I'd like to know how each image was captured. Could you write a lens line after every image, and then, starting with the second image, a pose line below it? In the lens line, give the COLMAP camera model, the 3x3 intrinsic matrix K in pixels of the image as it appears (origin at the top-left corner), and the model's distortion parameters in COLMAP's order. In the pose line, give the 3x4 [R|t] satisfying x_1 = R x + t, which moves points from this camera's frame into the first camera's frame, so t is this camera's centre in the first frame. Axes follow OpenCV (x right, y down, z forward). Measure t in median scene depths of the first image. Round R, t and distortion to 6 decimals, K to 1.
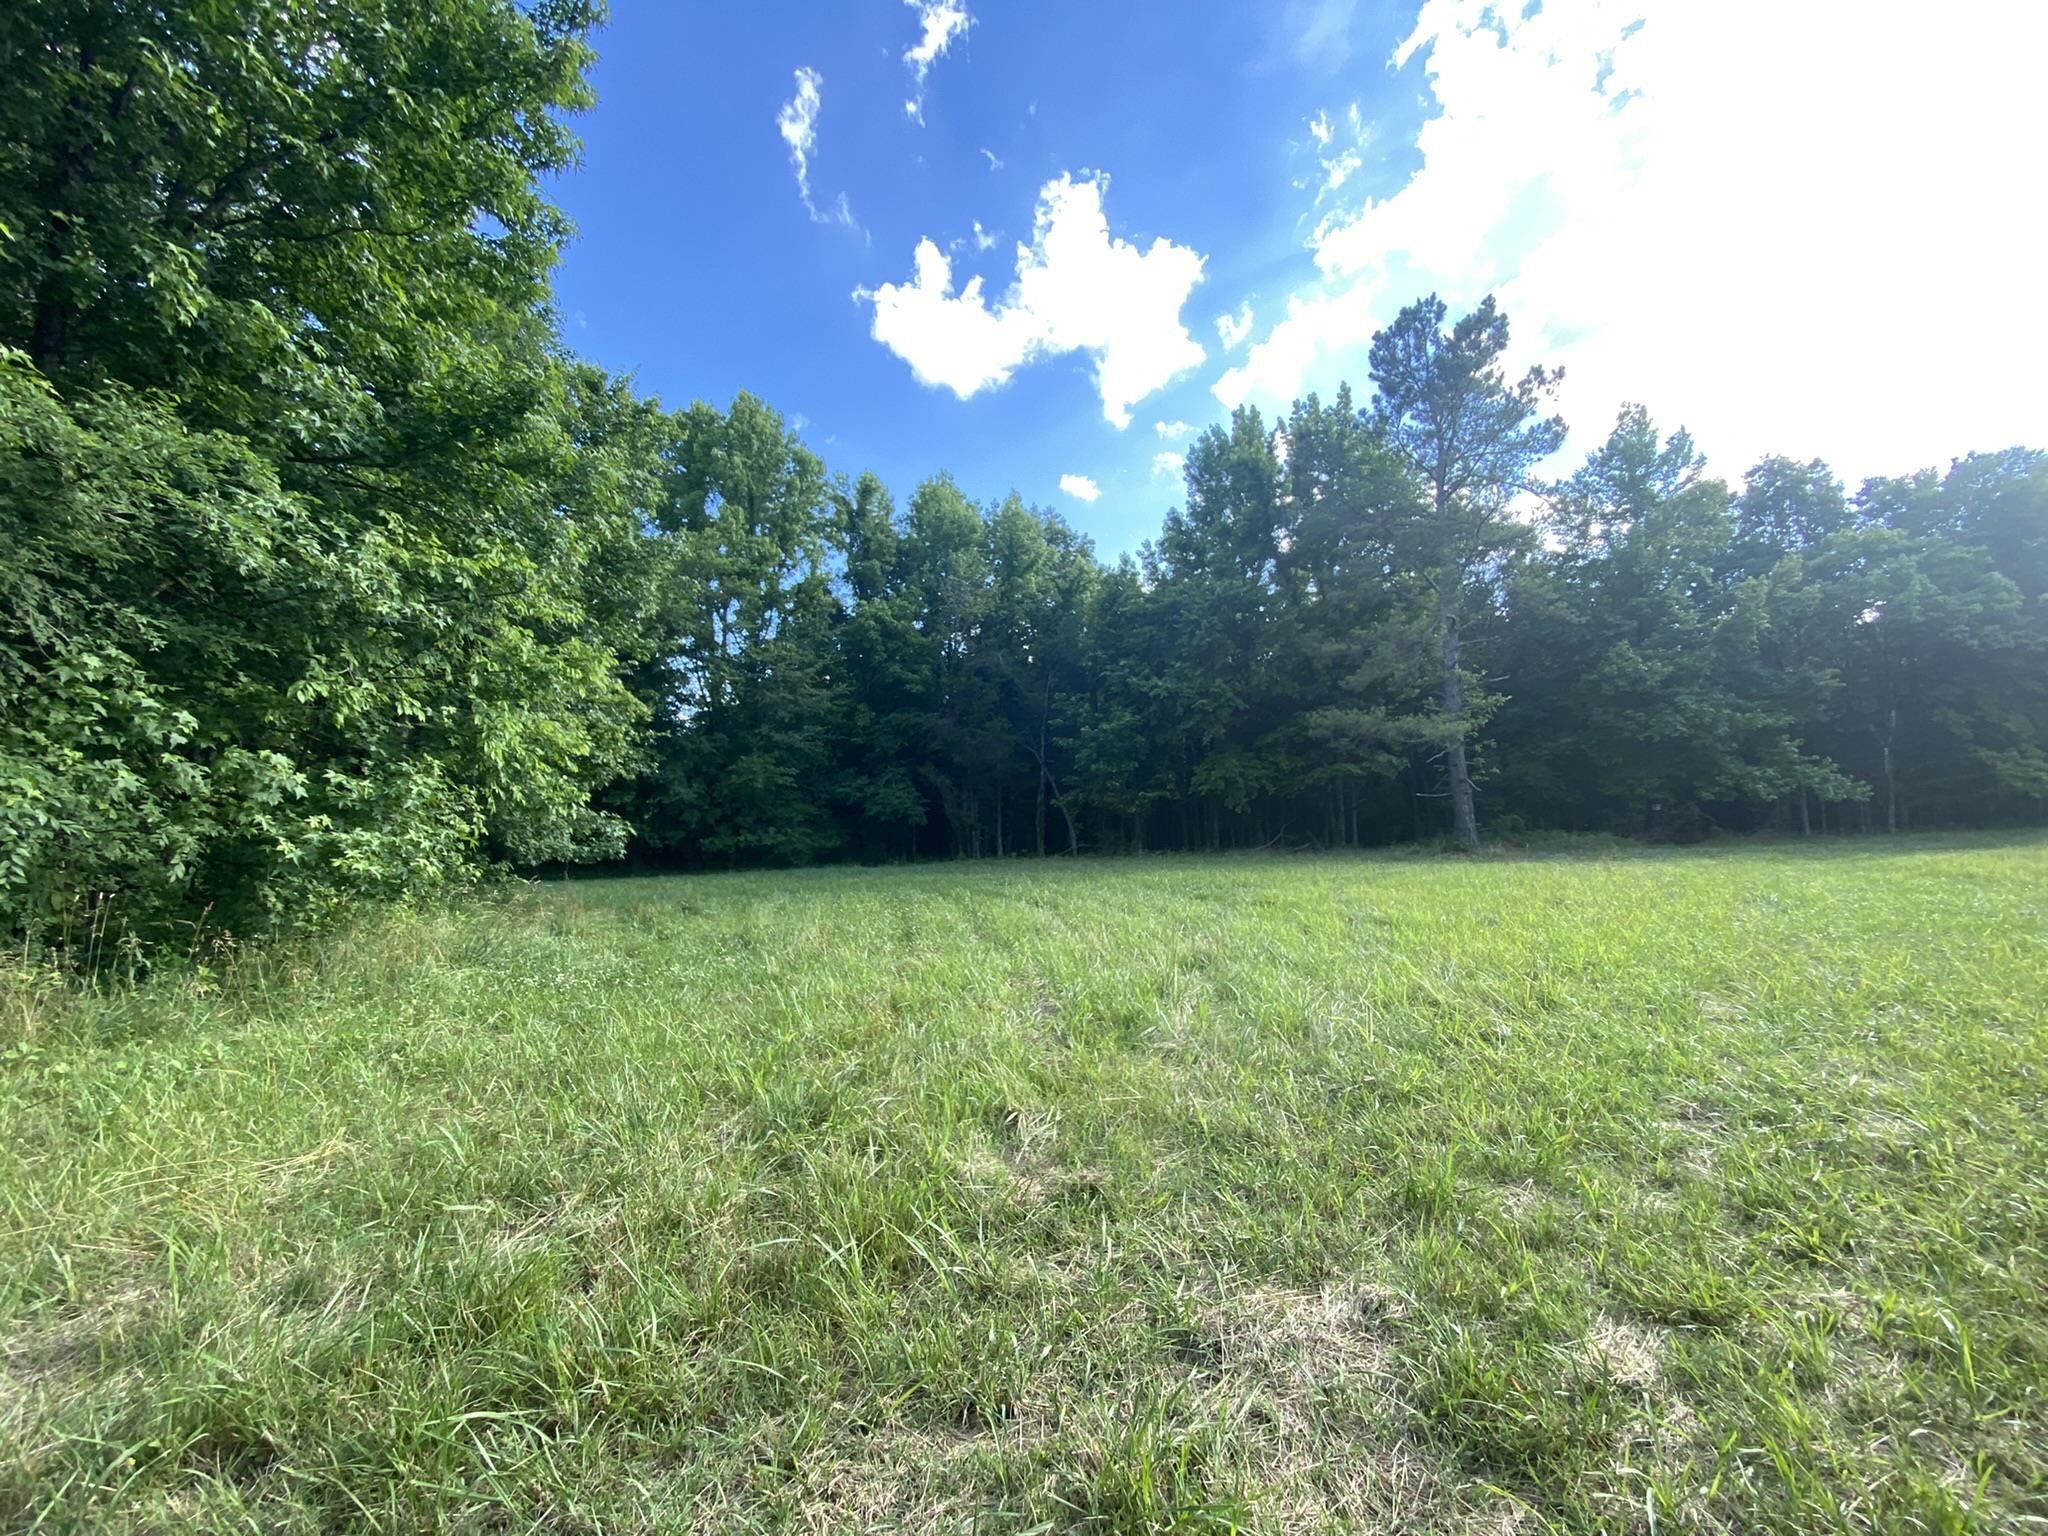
lens RADIAL K [[830.9, 0, 1020.8], [0, 830.9, 769.7], [0, 0, 1]] dist [0.028967, -0.025940]
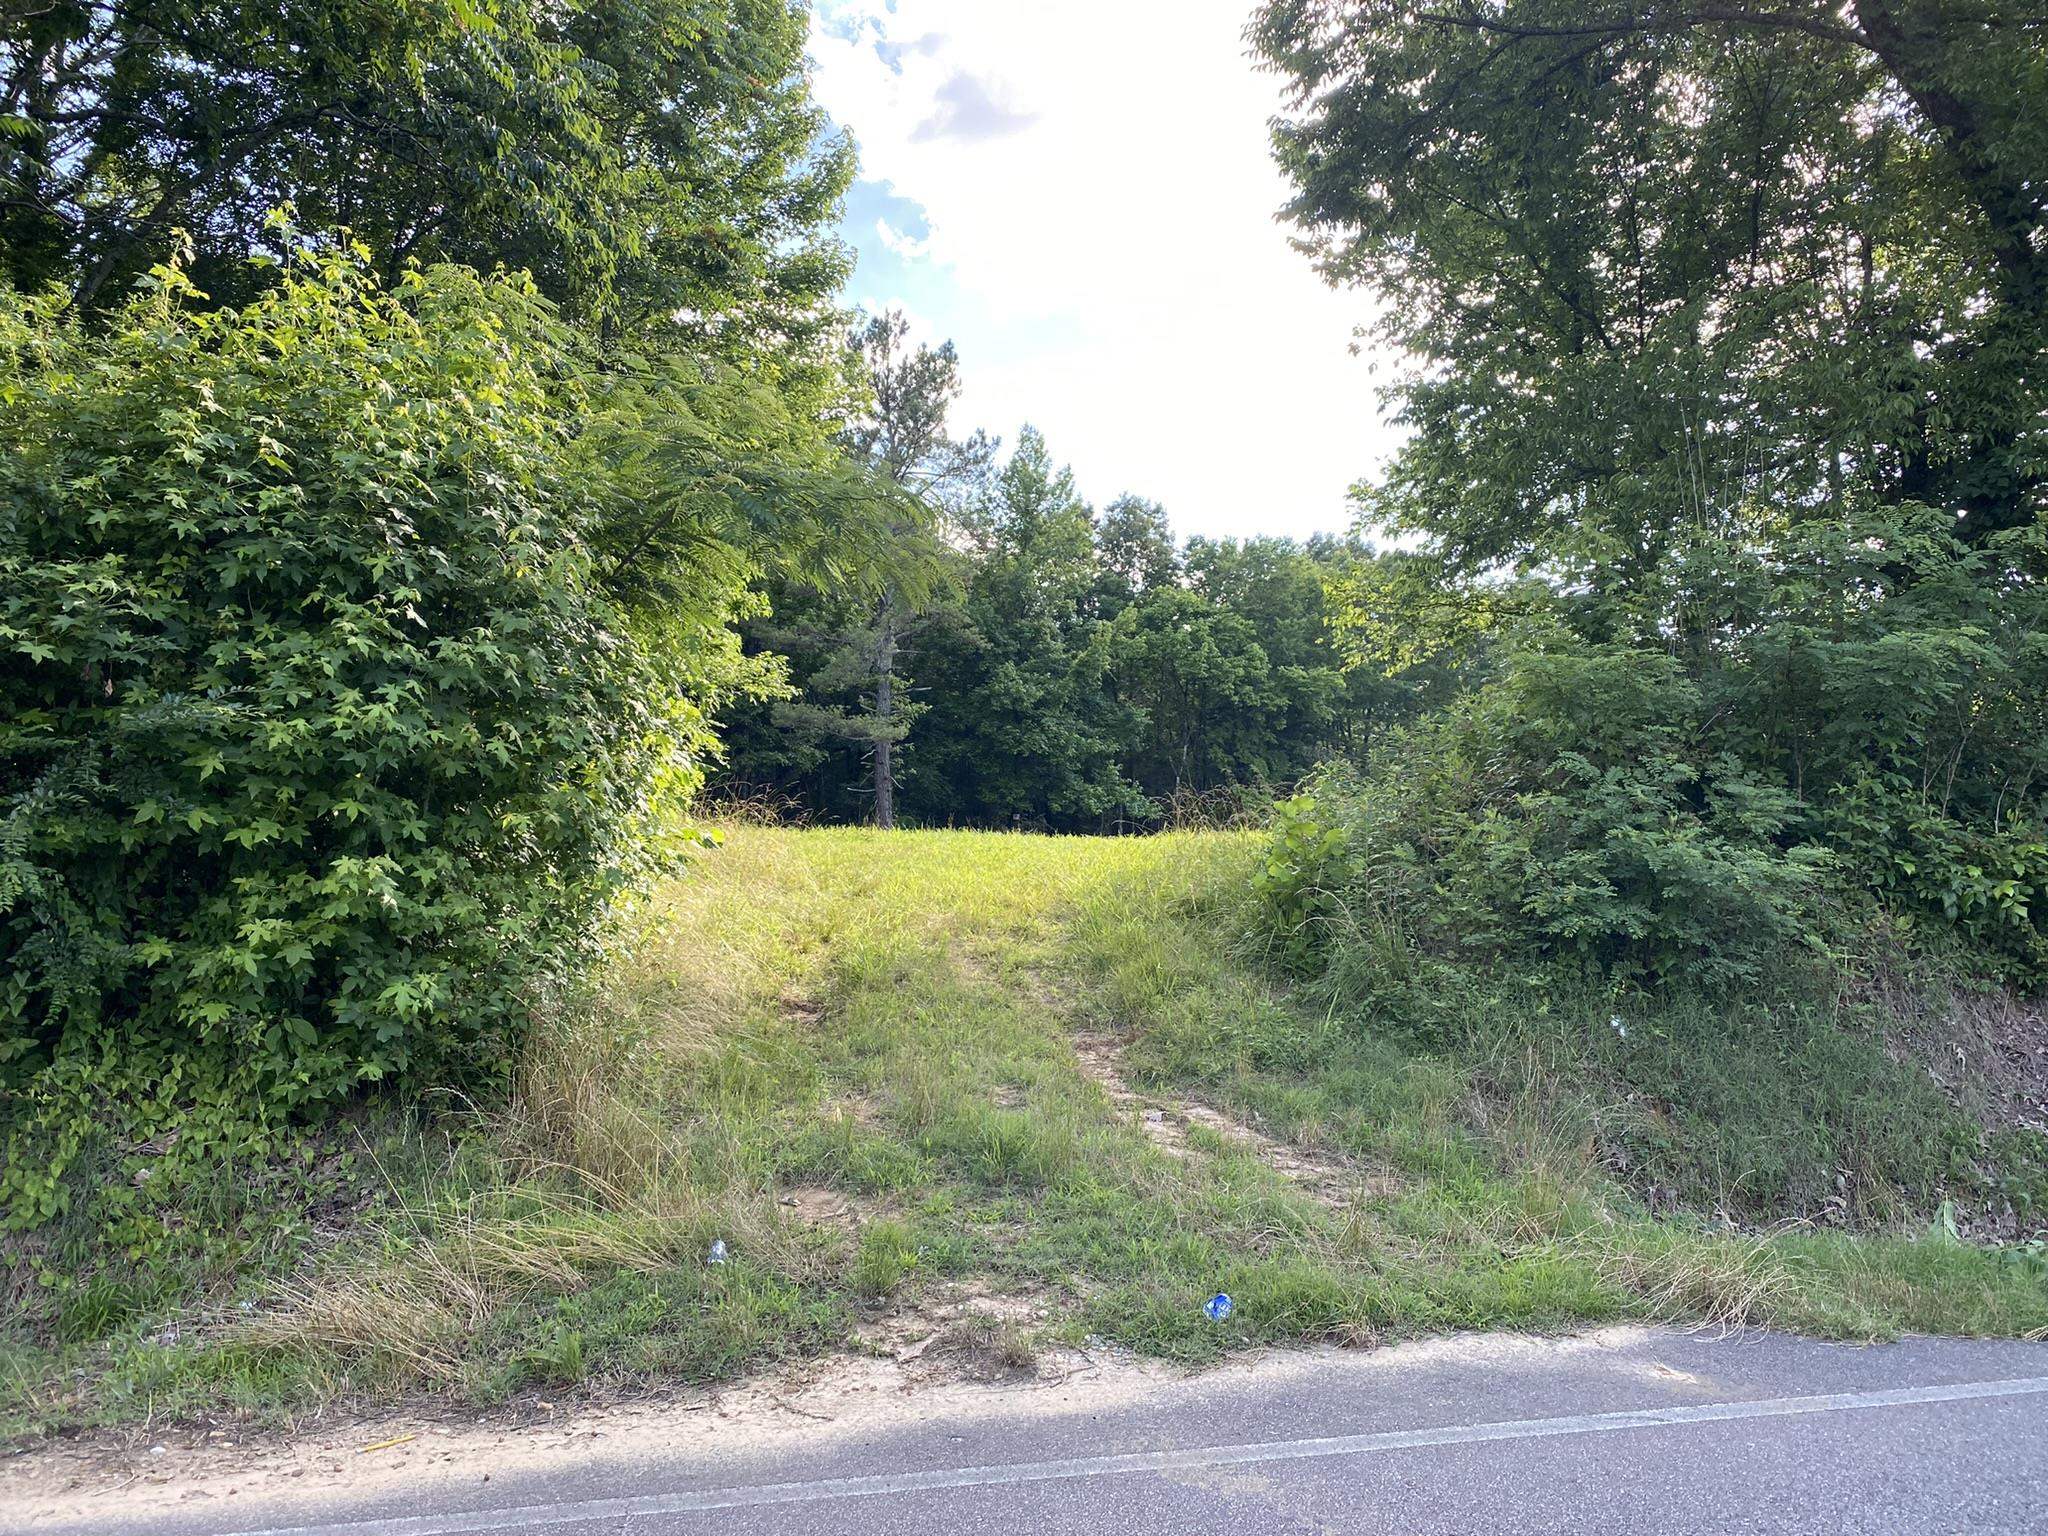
lens RADIAL K [[1538.6, 0, 1024.0], [0, 1538.6, 768.0], [0, 0, 1]] dist [0.000557, 0.000012]
pose [[0.774458, 0.076566, 0.627975, -0.530452], [-0.091891, 0.995736, -0.008080, -0.000968], [-0.625916, -0.051447, 0.778192, -0.596740]]
